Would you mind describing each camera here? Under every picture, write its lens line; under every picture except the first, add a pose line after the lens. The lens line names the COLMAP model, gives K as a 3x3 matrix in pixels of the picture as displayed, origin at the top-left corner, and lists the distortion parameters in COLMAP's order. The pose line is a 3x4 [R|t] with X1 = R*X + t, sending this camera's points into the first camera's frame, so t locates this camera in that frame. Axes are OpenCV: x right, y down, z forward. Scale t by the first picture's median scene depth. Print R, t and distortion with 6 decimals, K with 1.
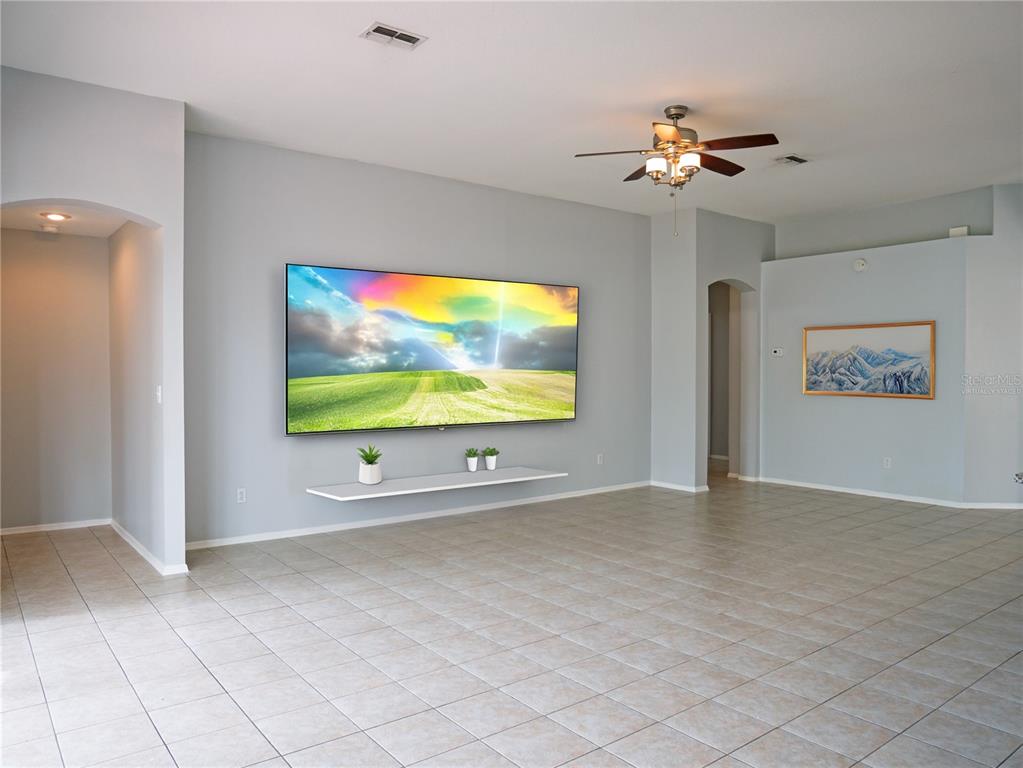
lens RADIAL K [[735.2, 0, 507.8], [0, 735.2, 385.2], [0, 0, 1]] dist [-0.055247, 0.029654]
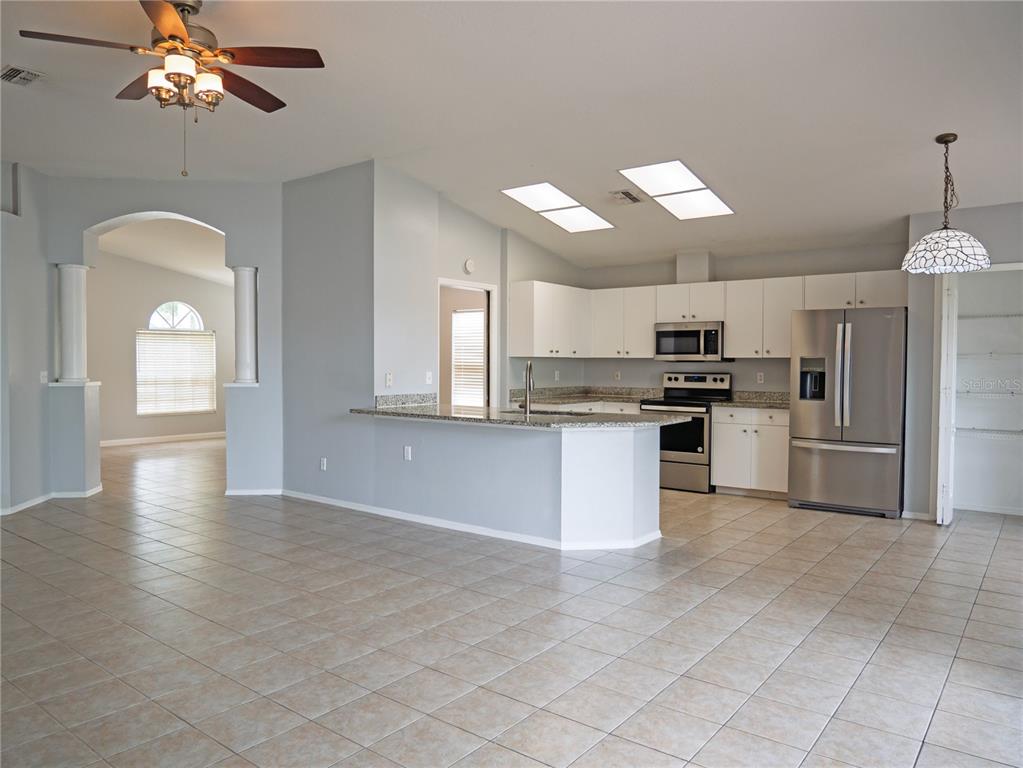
lens RADIAL K [[722.2, 0, 508.5], [0, 722.2, 383.4], [0, 0, 1]] dist [-0.044613, 0.008720]
pose [[-0.251387, -0.032285, 0.967348, -0.541643], [0.017461, 0.999130, 0.037883, -0.021964], [-0.967729, 0.026414, -0.250605, 0.887468]]
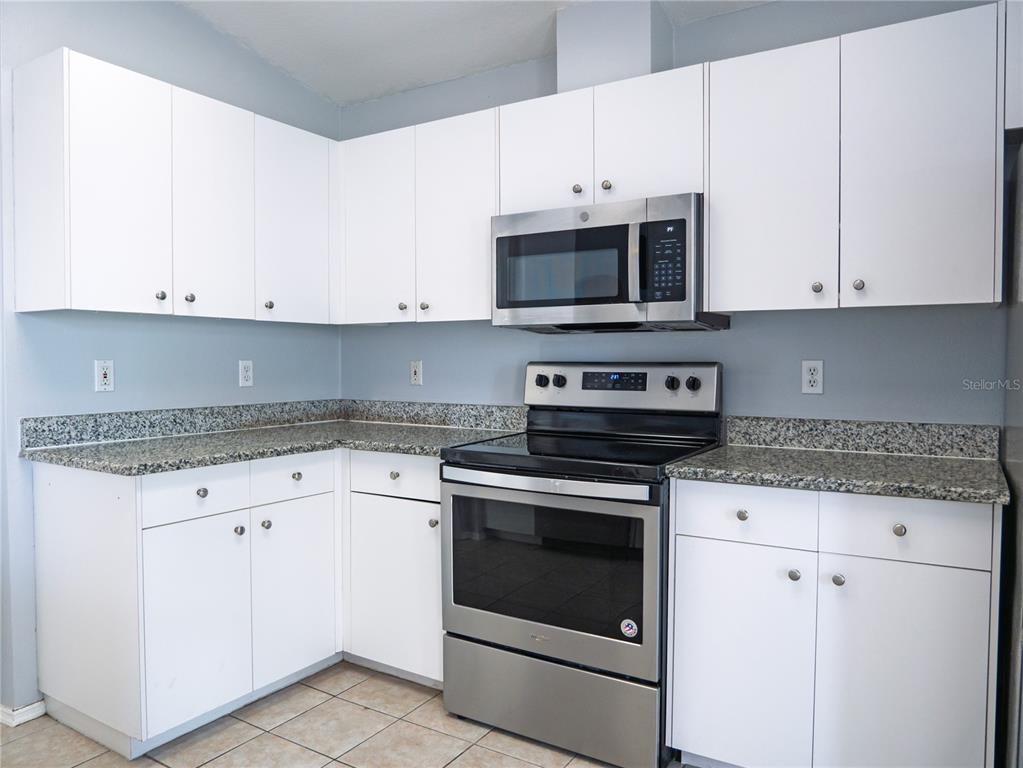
lens RADIAL K [[735.2, 0, 507.8], [0, 735.2, 385.2], [0, 0, 1]] dist [-0.055247, 0.029654]
pose [[-0.349084, -0.035185, 0.936431, 0.440711], [0.019037, 0.998822, 0.044626, 0.014200], [-0.936898, 0.033405, -0.348003, 0.335834]]
